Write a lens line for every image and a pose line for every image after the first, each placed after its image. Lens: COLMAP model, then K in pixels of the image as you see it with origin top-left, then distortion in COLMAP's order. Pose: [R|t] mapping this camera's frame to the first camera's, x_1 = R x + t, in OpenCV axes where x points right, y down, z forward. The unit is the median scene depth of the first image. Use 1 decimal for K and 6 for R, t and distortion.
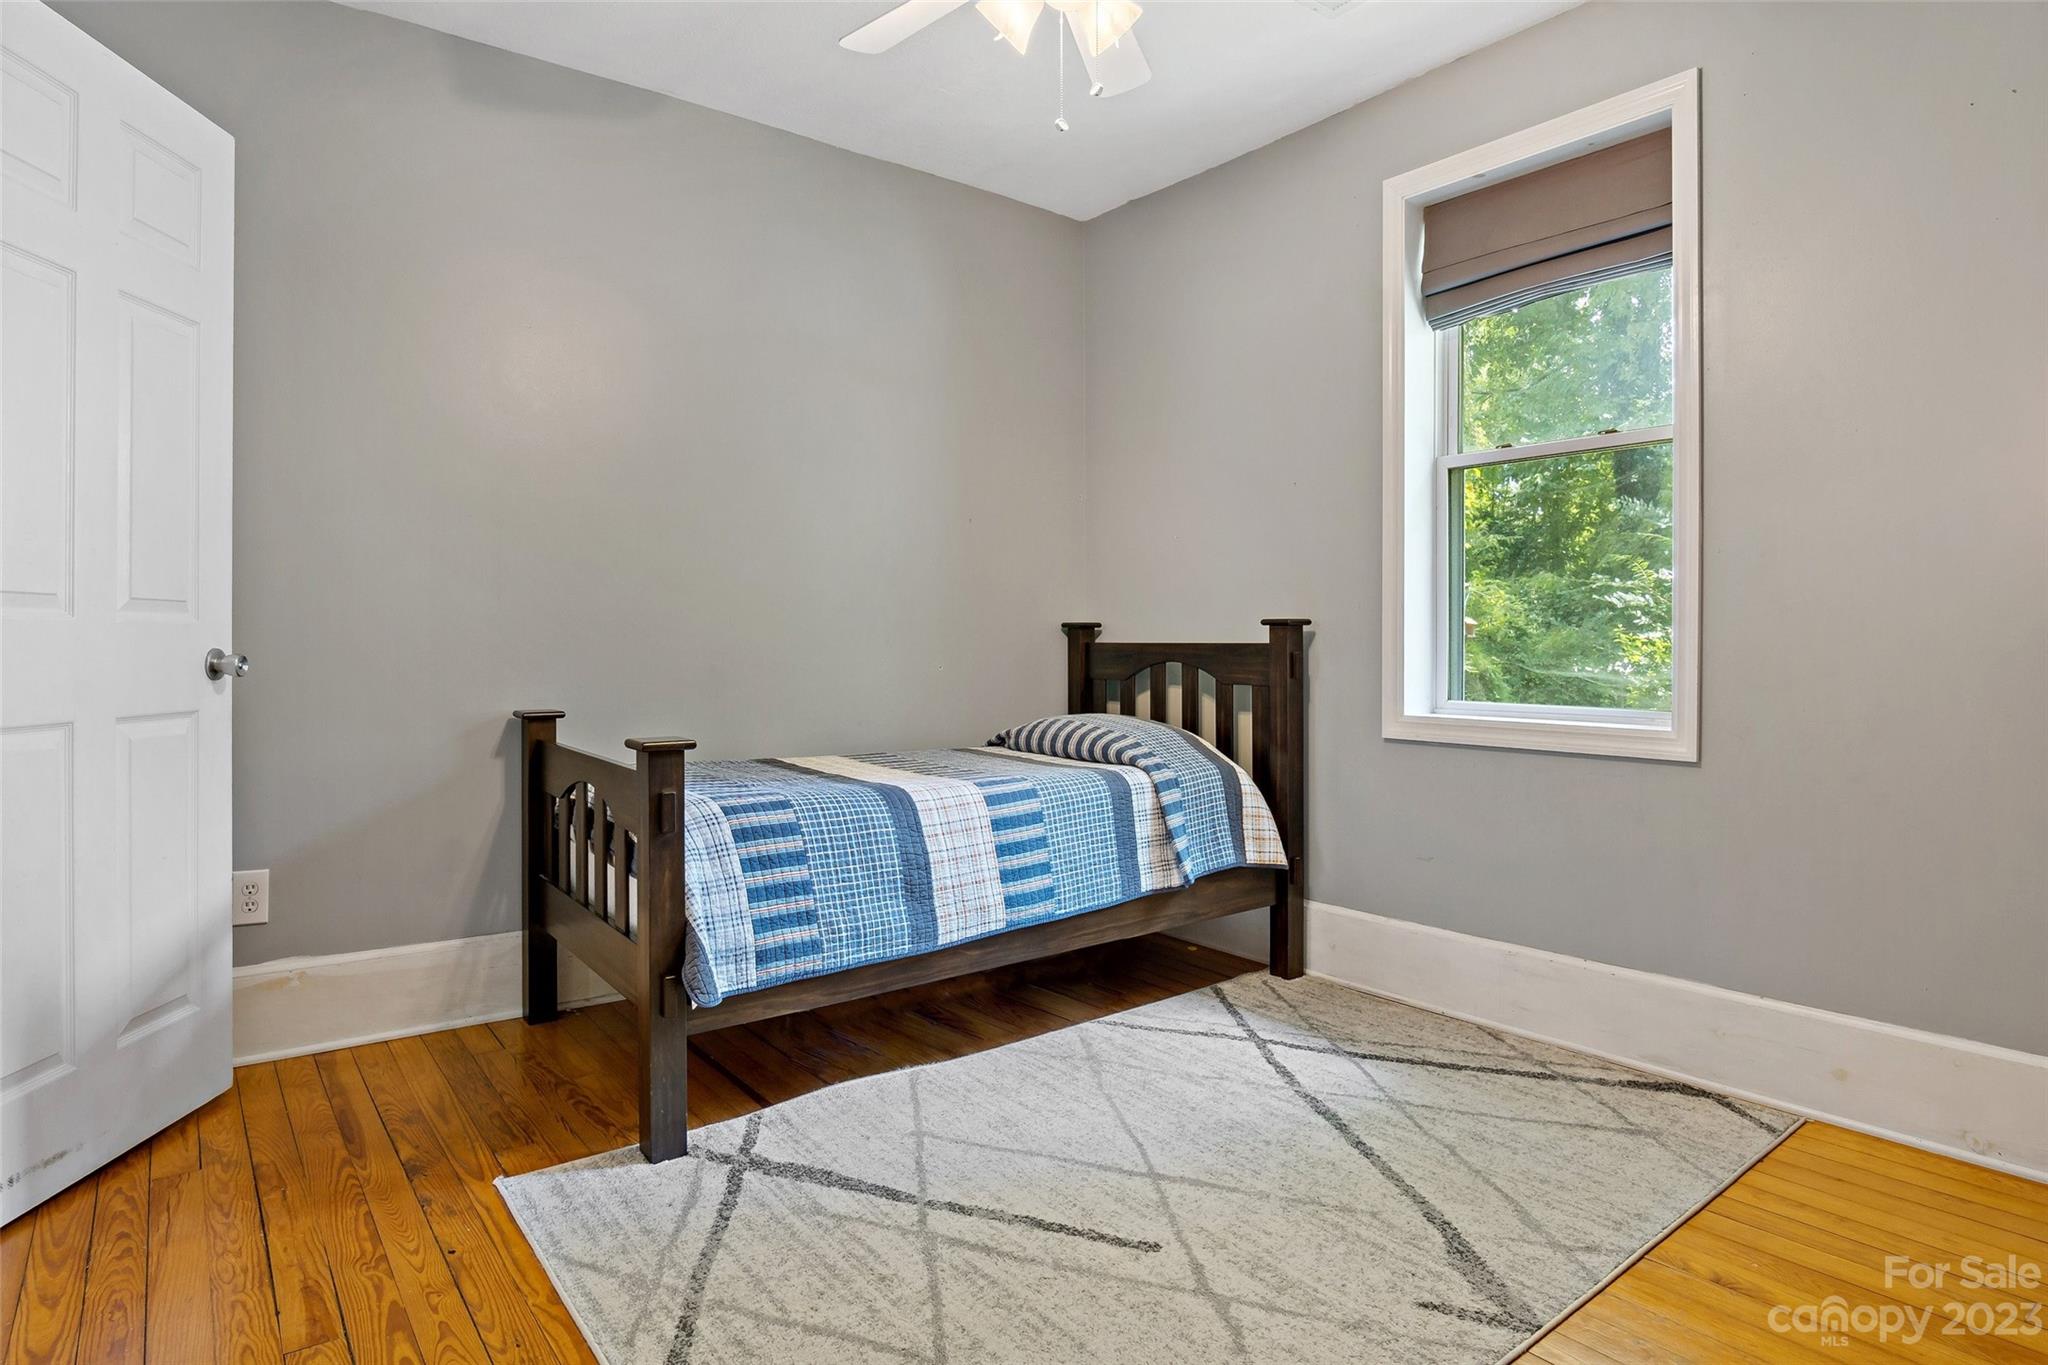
lens RADIAL K [[1118.7, 0, 1028.1], [0, 1118.7, 615.6], [0, 0, 1]] dist [-0.032354, 0.001973]
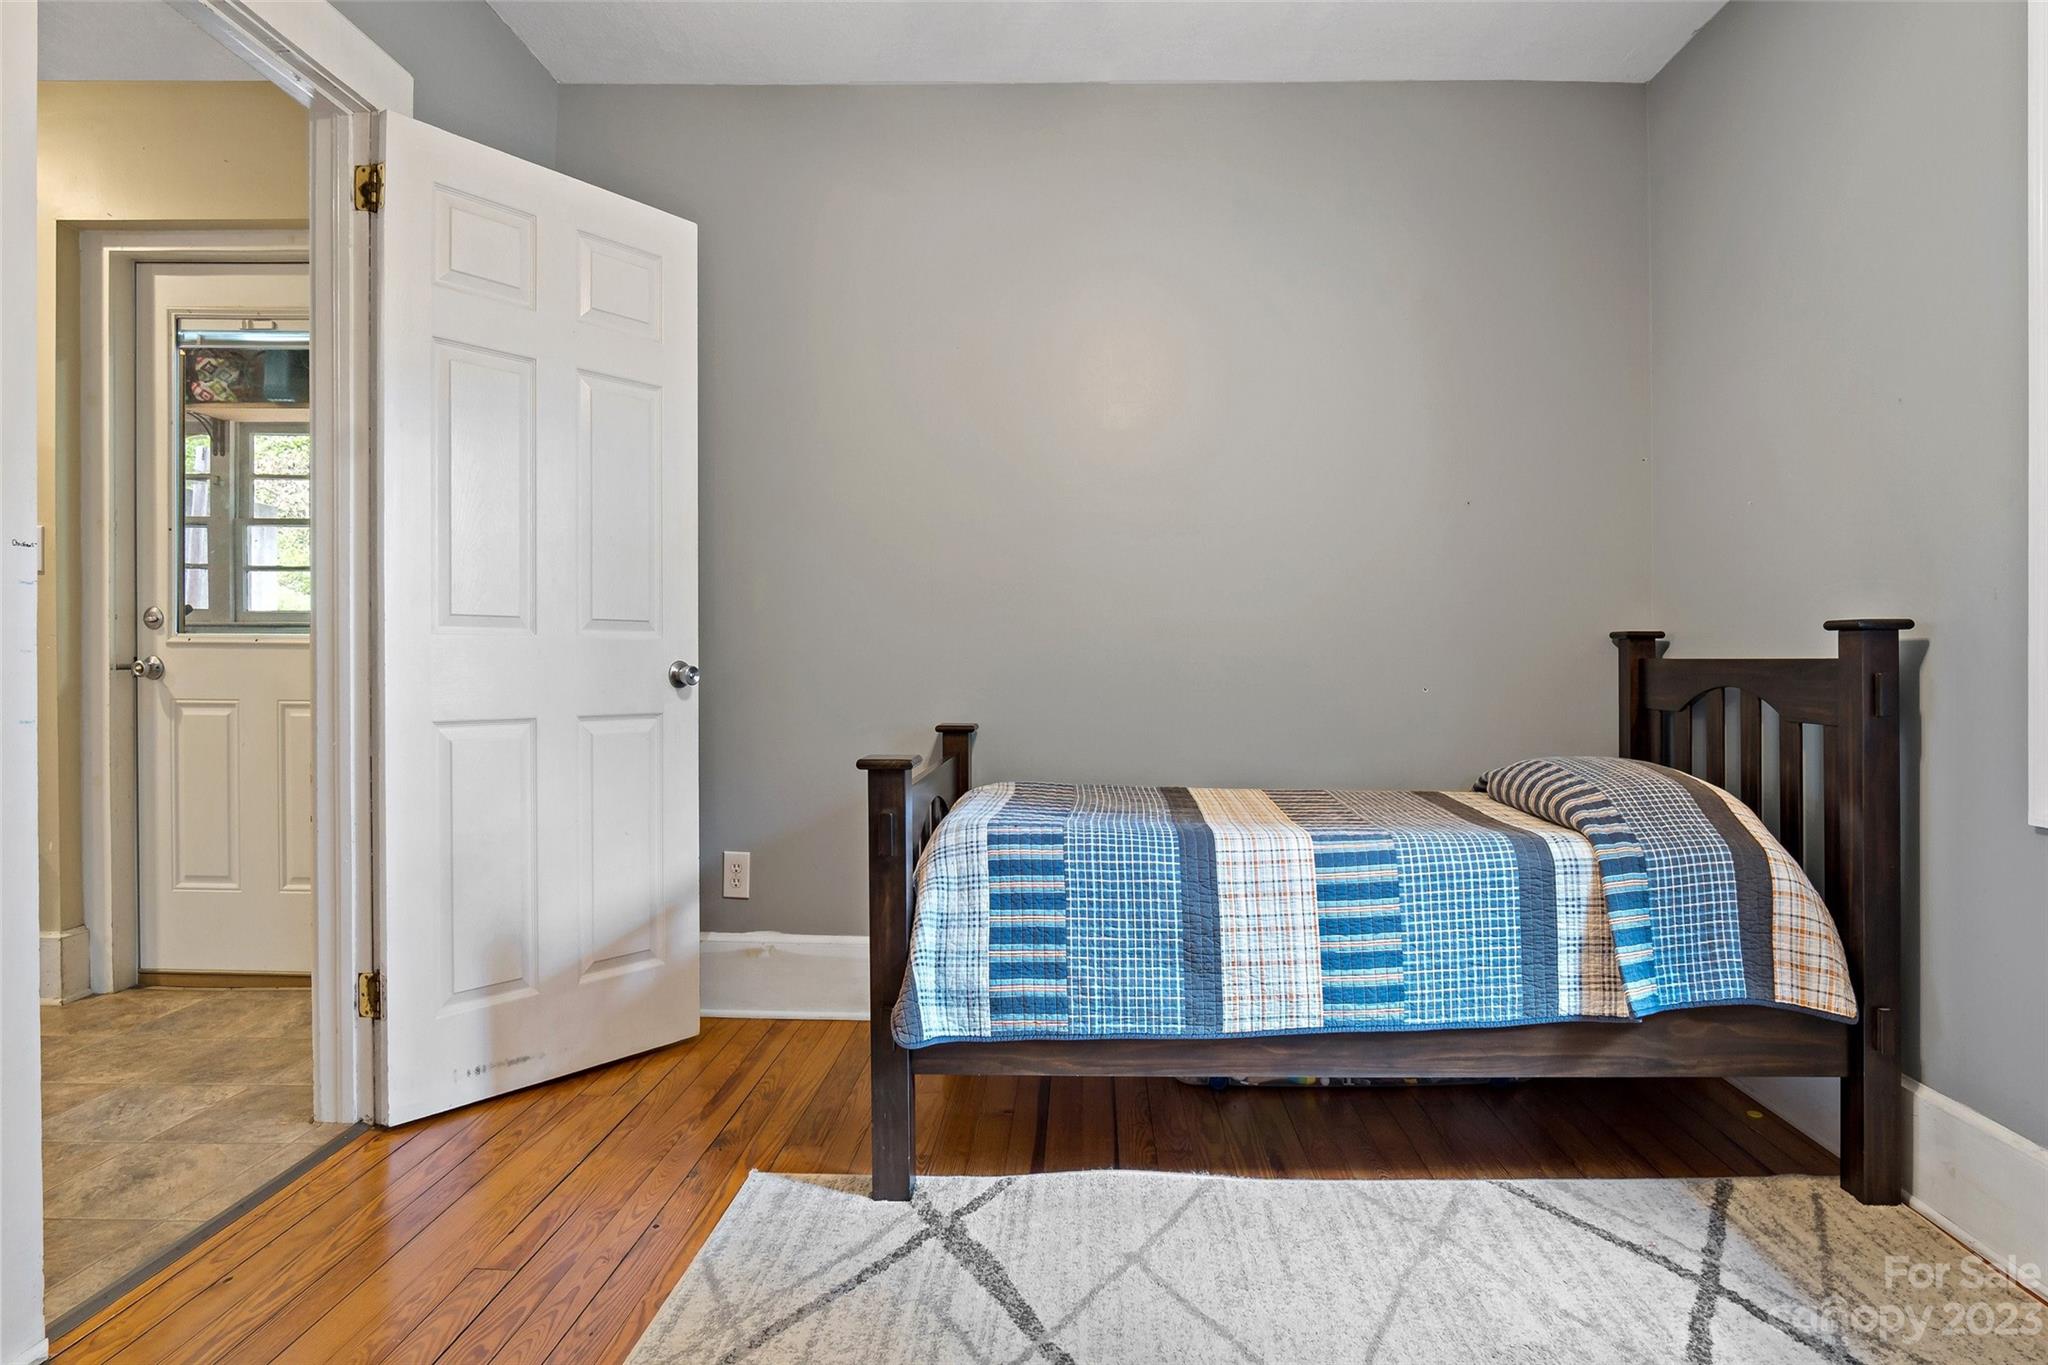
lens RADIAL K [[1160.4, 0, 1065.5], [0, 1160.4, 646.4], [0, 0, 1]] dist [-0.036519, 0.024184]
pose [[0.777571, -0.004748, -0.628778, 0.356736], [0.011717, 0.999907, 0.006939, 0.010477], [0.628687, -0.012763, 0.777554, 0.286539]]
